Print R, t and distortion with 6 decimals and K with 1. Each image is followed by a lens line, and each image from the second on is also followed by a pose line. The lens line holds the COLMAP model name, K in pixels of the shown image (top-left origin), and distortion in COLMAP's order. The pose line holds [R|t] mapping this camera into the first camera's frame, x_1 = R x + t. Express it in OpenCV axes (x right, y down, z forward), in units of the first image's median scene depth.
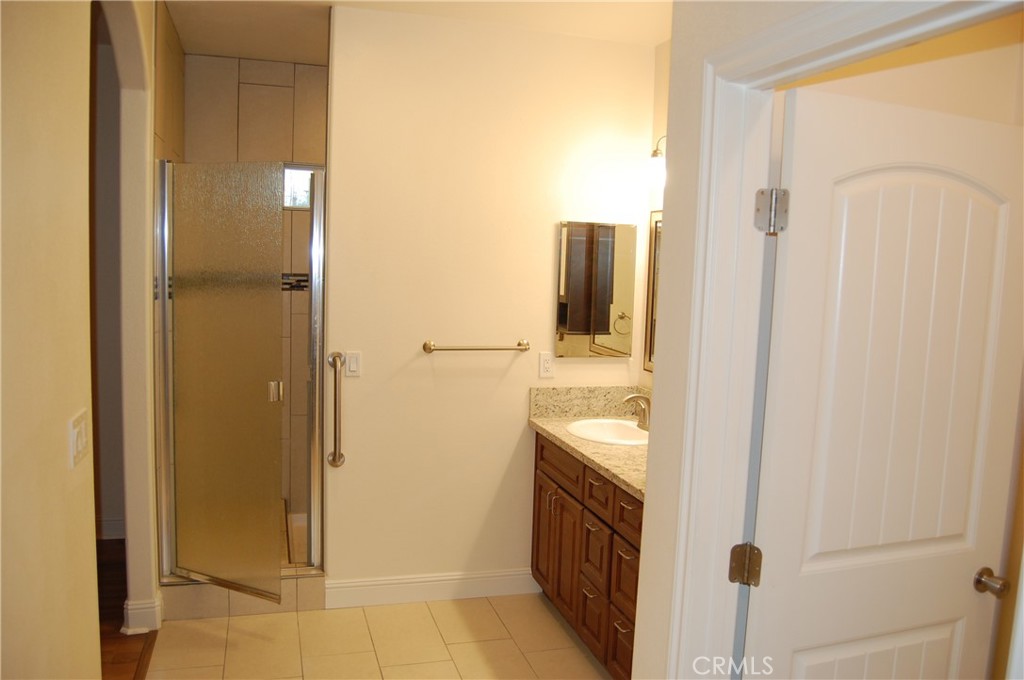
lens RADIAL K [[785.0, 0, 512.0], [0, 785.0, 340.0], [0, 0, 1]] dist [-0.075866, 0.004041]
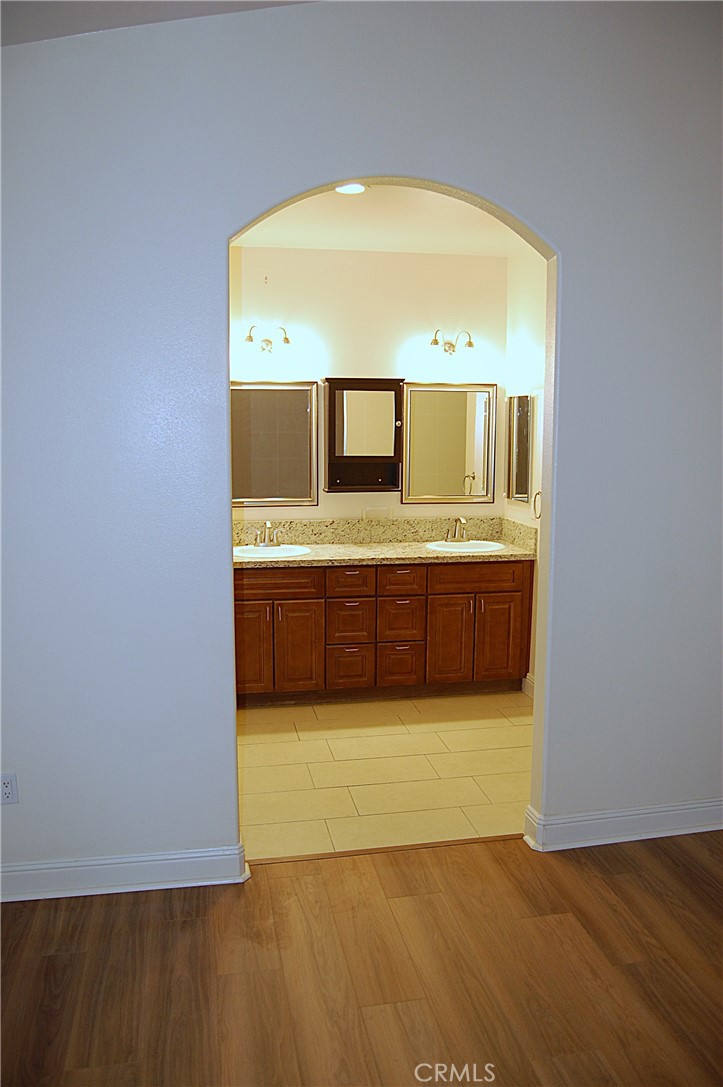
lens RADIAL K [[833.3, 0, 361.5], [0, 833.3, 543.5], [0, 0, 1]] dist [-0.075866, 0.004041]
pose [[0.111383, -0.181851, 0.976997, -1.209301], [0.099513, 0.980214, 0.171105, -0.120535], [-0.988783, 0.078166, 0.127276, 0.652748]]
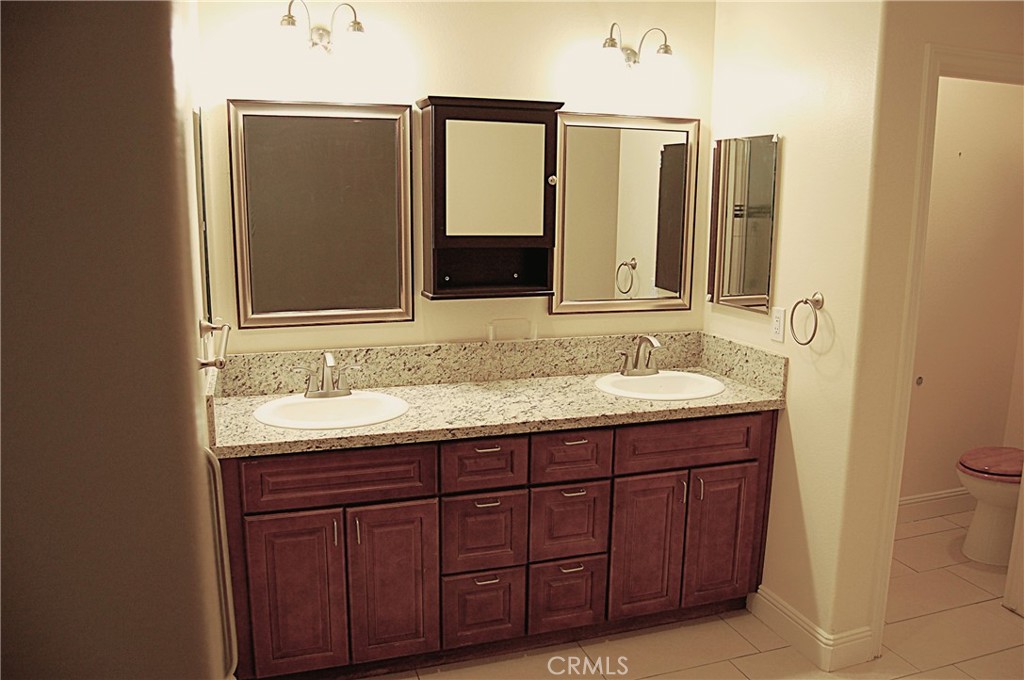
lens RADIAL K [[785.0, 0, 512.0], [0, 785.0, 340.0], [0, 0, 1]] dist [-0.075866, 0.004041]
pose [[-0.028427, -0.219549, 0.975187, -0.569210], [0.089128, 0.971139, 0.221235, -0.093322], [-0.995614, 0.093206, -0.008039, 0.817145]]
